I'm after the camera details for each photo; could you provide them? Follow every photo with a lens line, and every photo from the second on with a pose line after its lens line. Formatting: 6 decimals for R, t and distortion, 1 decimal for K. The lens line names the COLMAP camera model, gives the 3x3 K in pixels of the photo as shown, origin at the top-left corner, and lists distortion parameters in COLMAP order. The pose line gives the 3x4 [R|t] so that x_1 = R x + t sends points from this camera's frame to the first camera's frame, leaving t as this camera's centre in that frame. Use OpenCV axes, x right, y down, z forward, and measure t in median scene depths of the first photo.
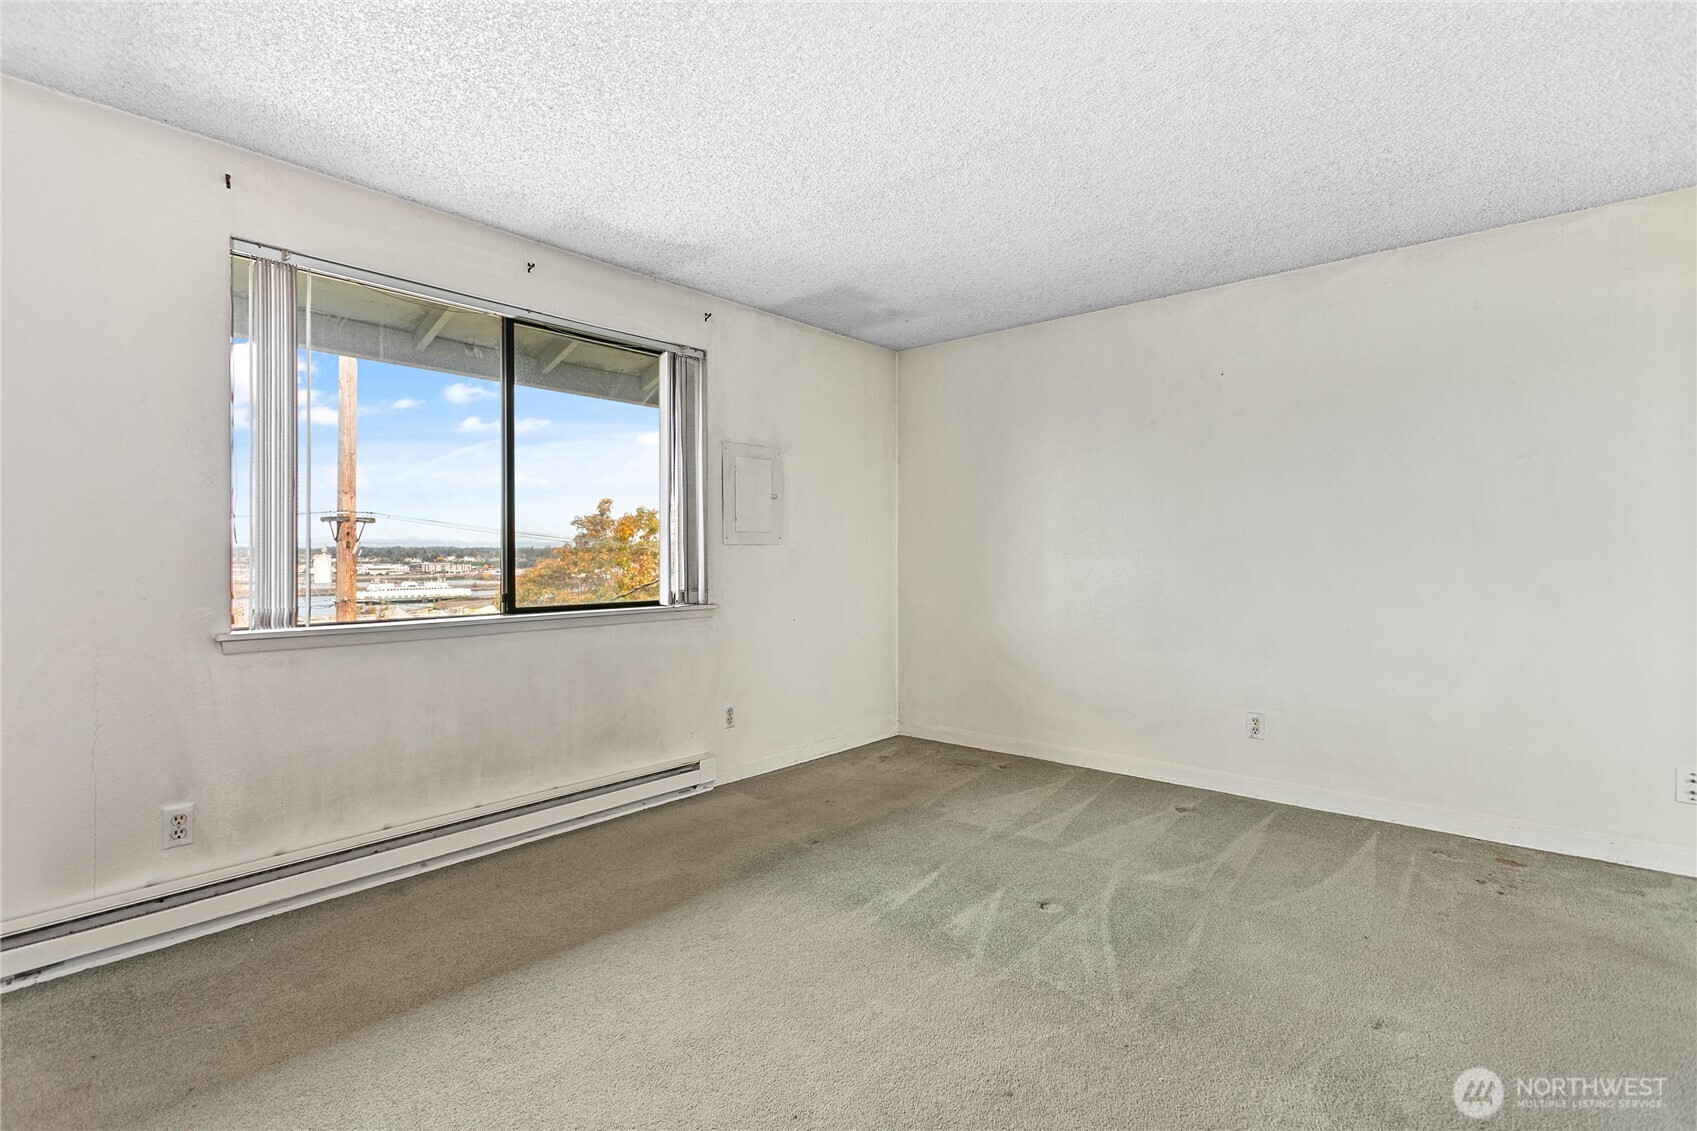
lens RADIAL K [[809.5, 0, 855.5], [0, 809.5, 548.5], [0, 0, 1]] dist [0.001433, 0.003486]
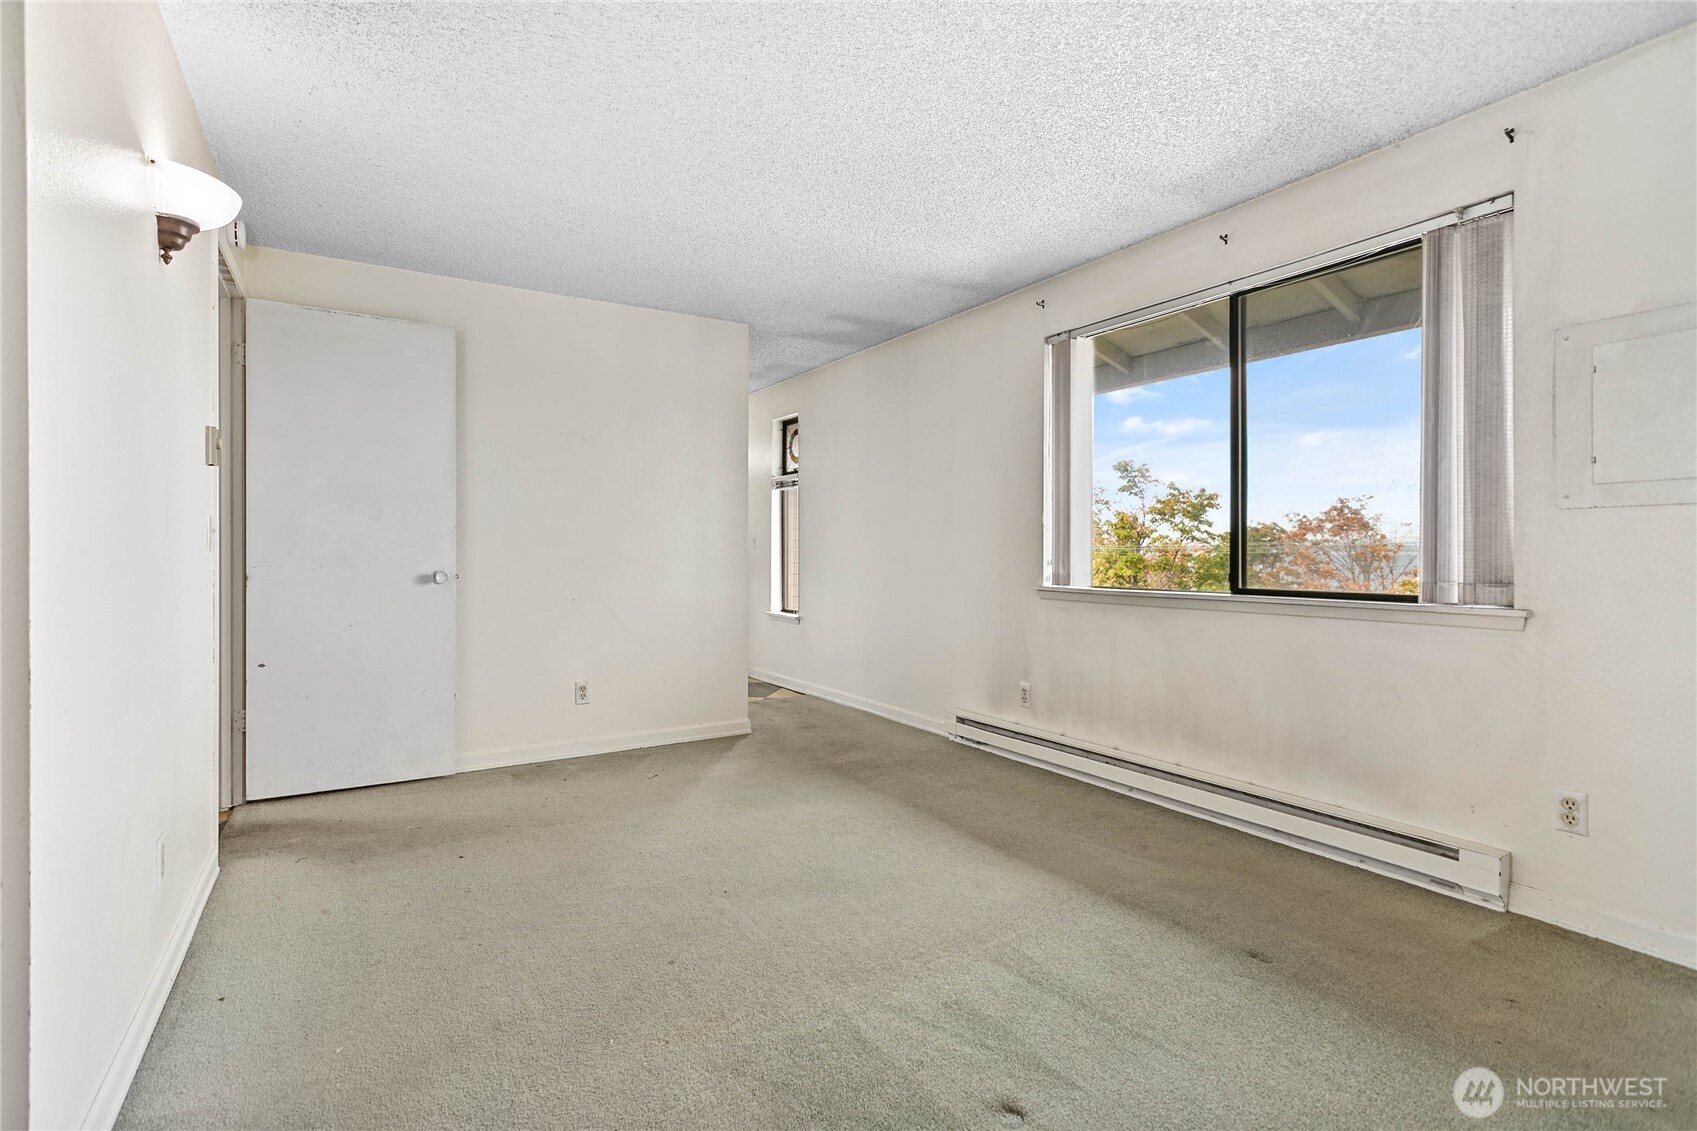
lens RADIAL K [[809.5, 0, 836.7], [0, 809.5, 555.1], [0, 0, 1]] dist [0.001433, 0.003486]
pose [[-0.320091, 0.002768, -0.947383, 0.652709], [0.005470, 0.999984, 0.001074, 0.029448], [0.947371, -0.004838, -0.320101, 0.837934]]
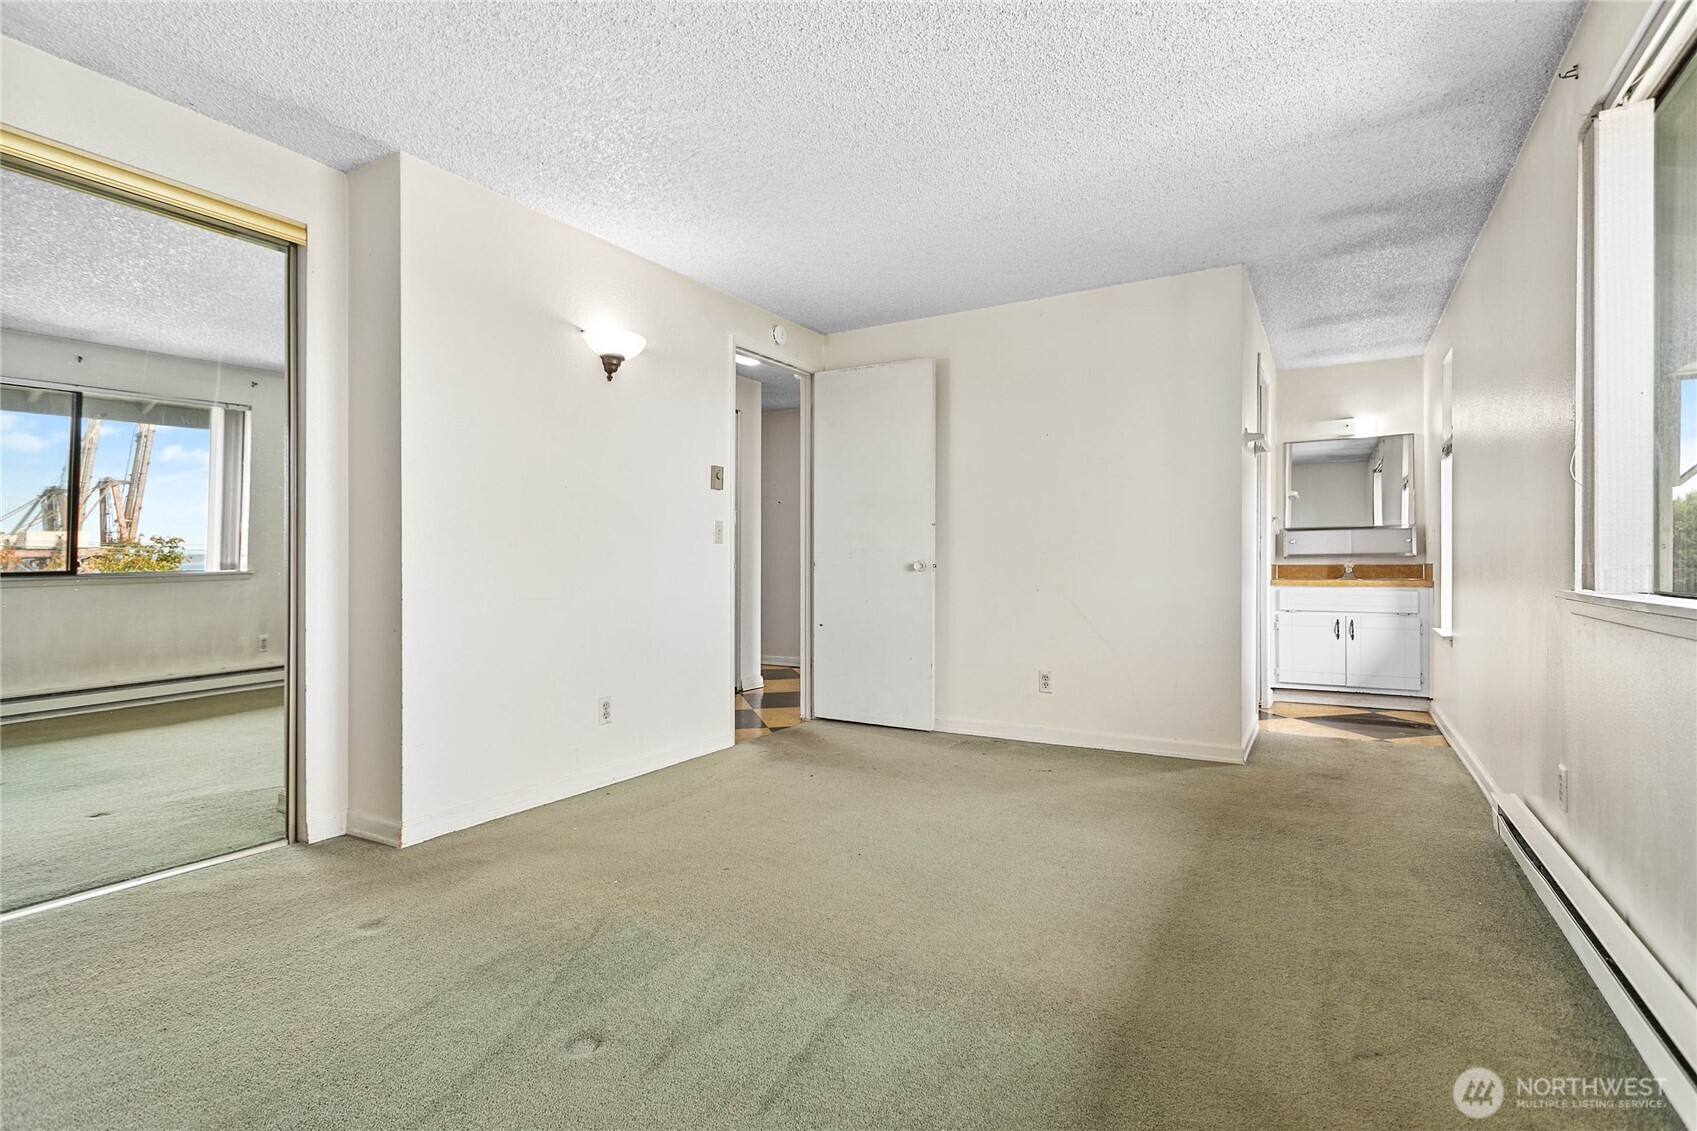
lens RADIAL K [[809.5, 0, 839.6], [0, 809.5, 566.1], [0, 0, 1]] dist [0.001433, 0.003486]
pose [[-0.986857, 0.001114, -0.161594, 0.103101], [0.000878, 0.999998, 0.001528, 0.056777], [0.161595, 0.001366, -0.986856, 1.300411]]
